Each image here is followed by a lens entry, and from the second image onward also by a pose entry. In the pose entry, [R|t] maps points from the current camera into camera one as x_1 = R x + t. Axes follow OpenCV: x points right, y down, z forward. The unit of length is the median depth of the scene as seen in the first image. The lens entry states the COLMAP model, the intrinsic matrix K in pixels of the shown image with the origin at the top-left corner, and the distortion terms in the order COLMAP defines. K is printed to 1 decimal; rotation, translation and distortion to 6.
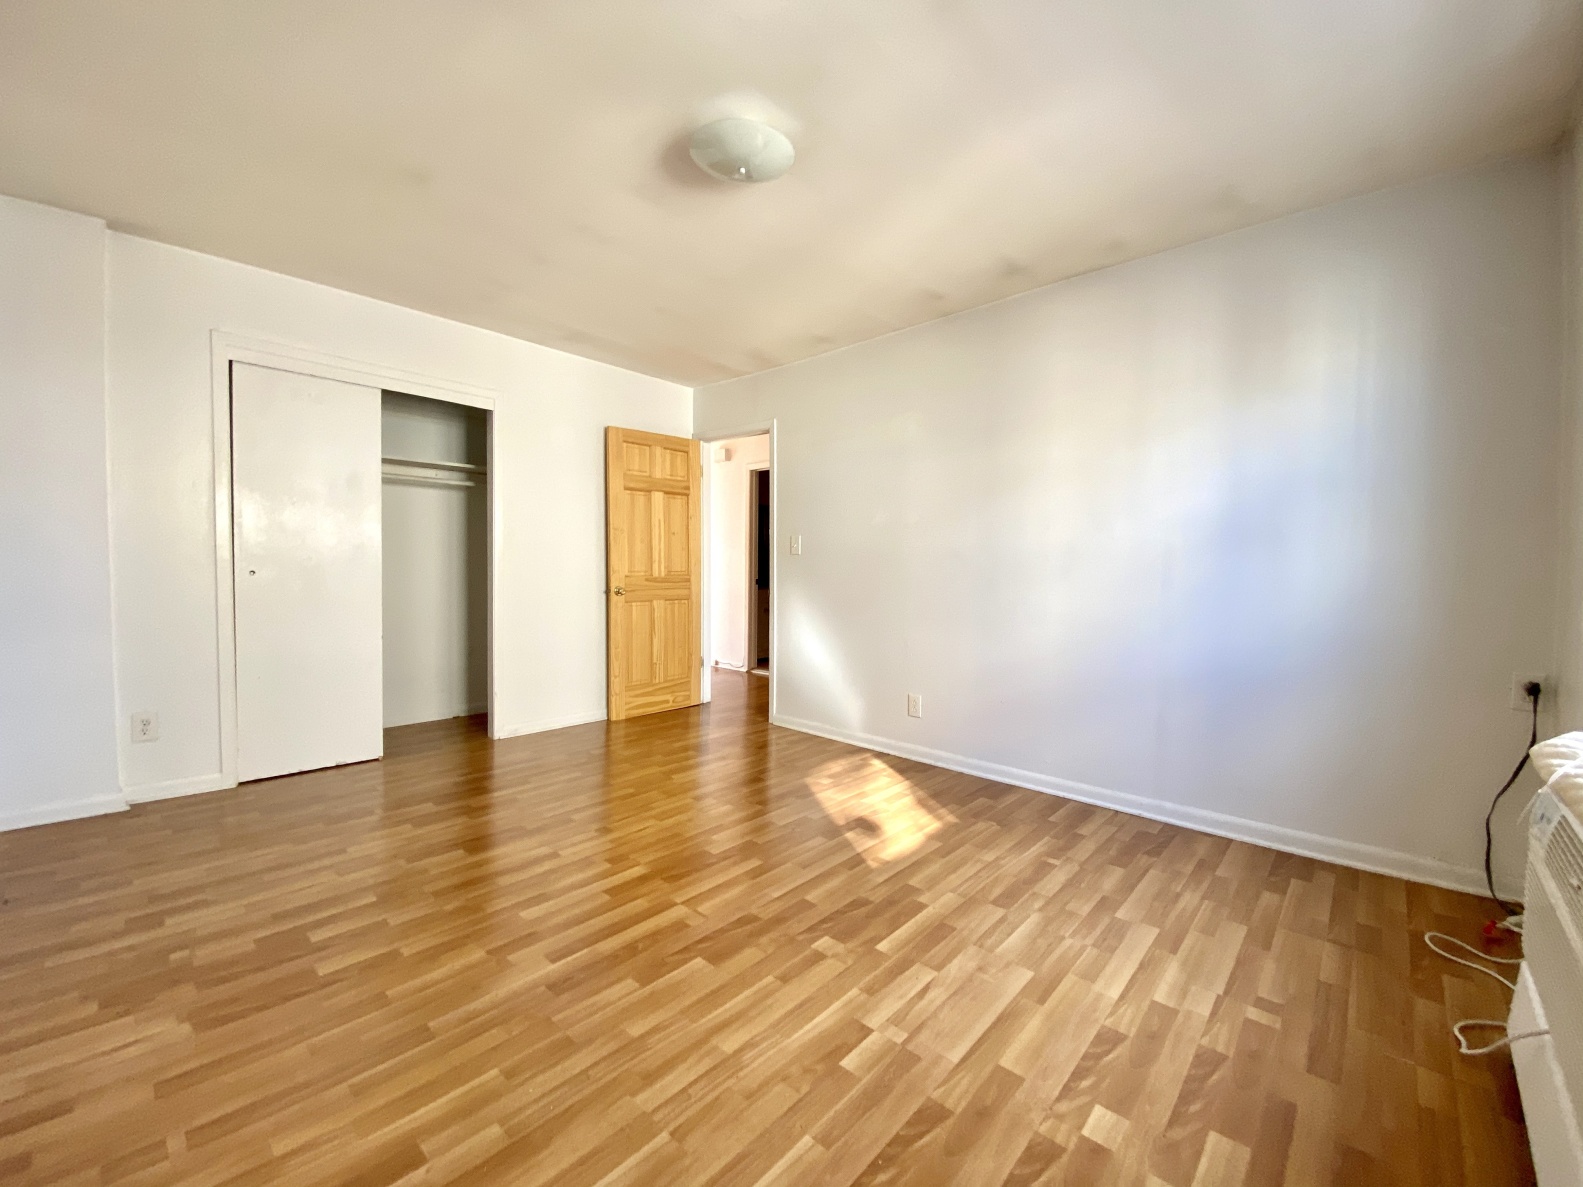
lens RADIAL K [[655.8, 0, 796.8], [0, 655.8, 594.4], [0, 0, 1]] dist [-0.014044, -0.004237]
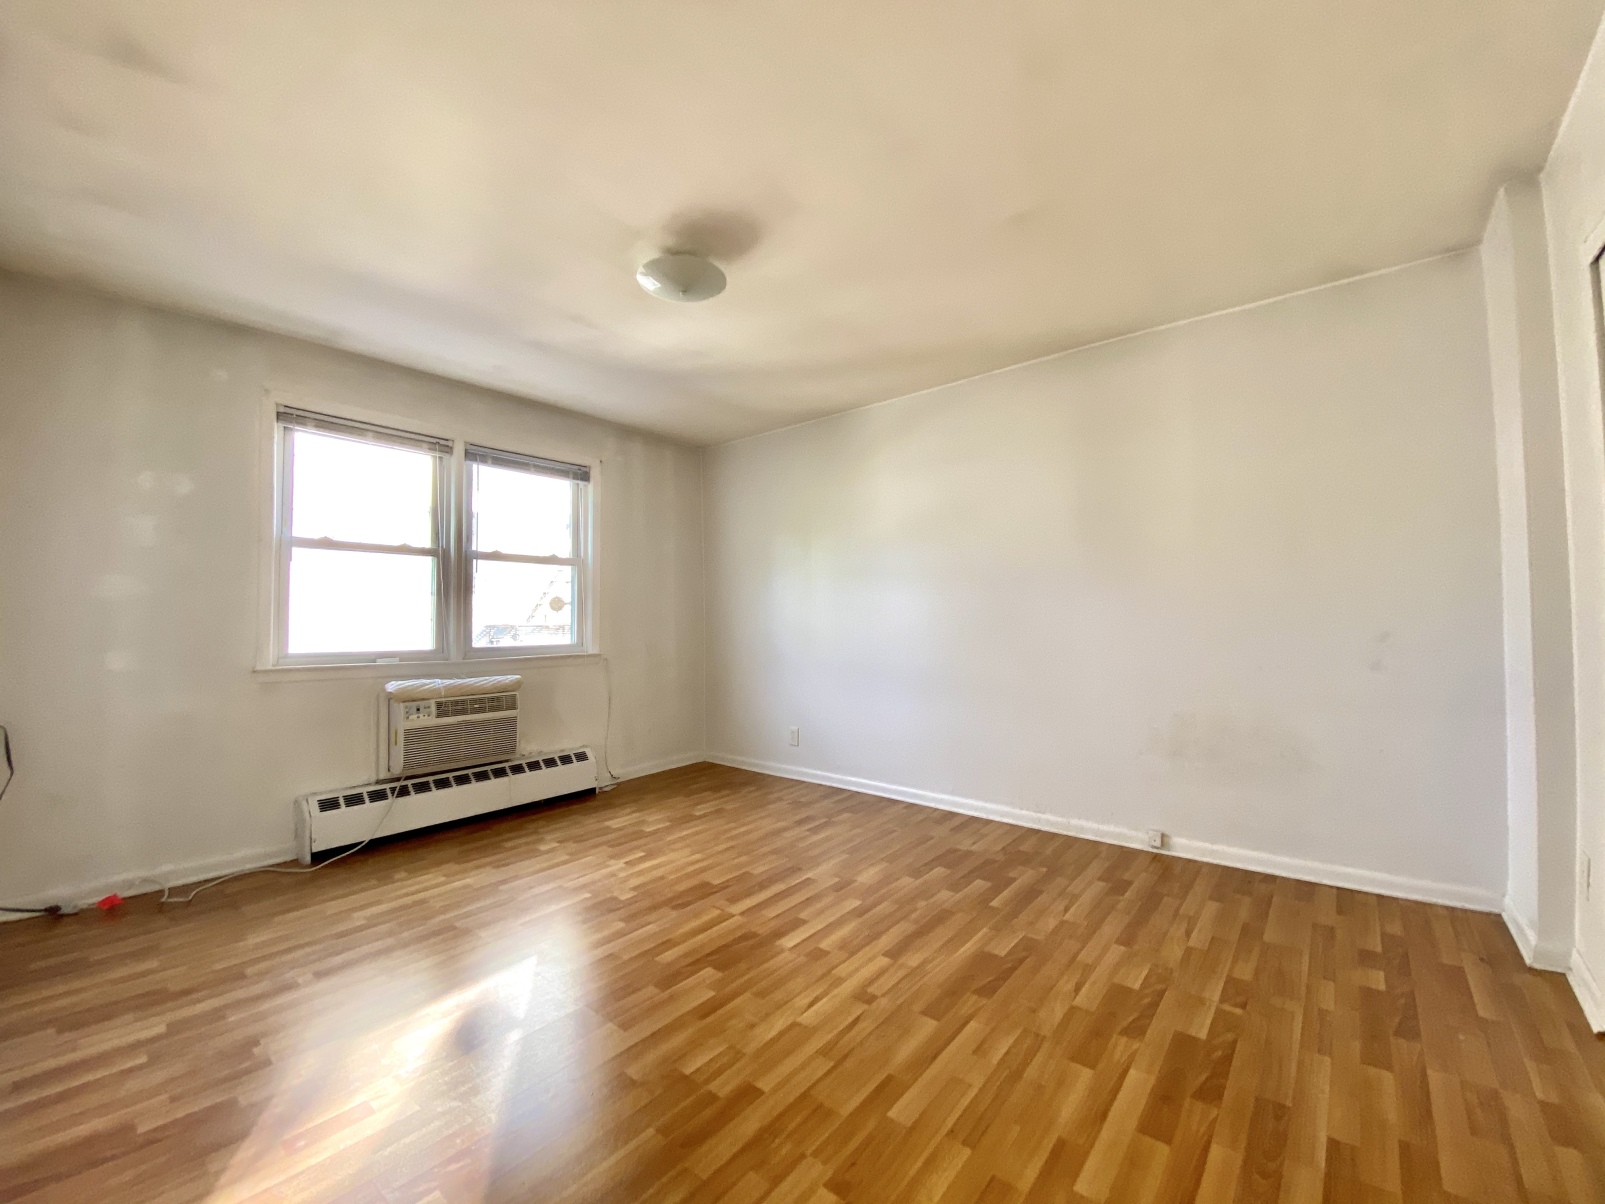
lens RADIAL K [[664.9, 0, 798.1], [0, 664.9, 612.9], [0, 0, 1]] dist [-0.014044, -0.004237]
pose [[-0.999423, -0.003507, -0.033774, -0.271462], [-0.004791, 0.999265, 0.038036, -0.124901], [0.033616, 0.038176, -0.998705, 2.377205]]
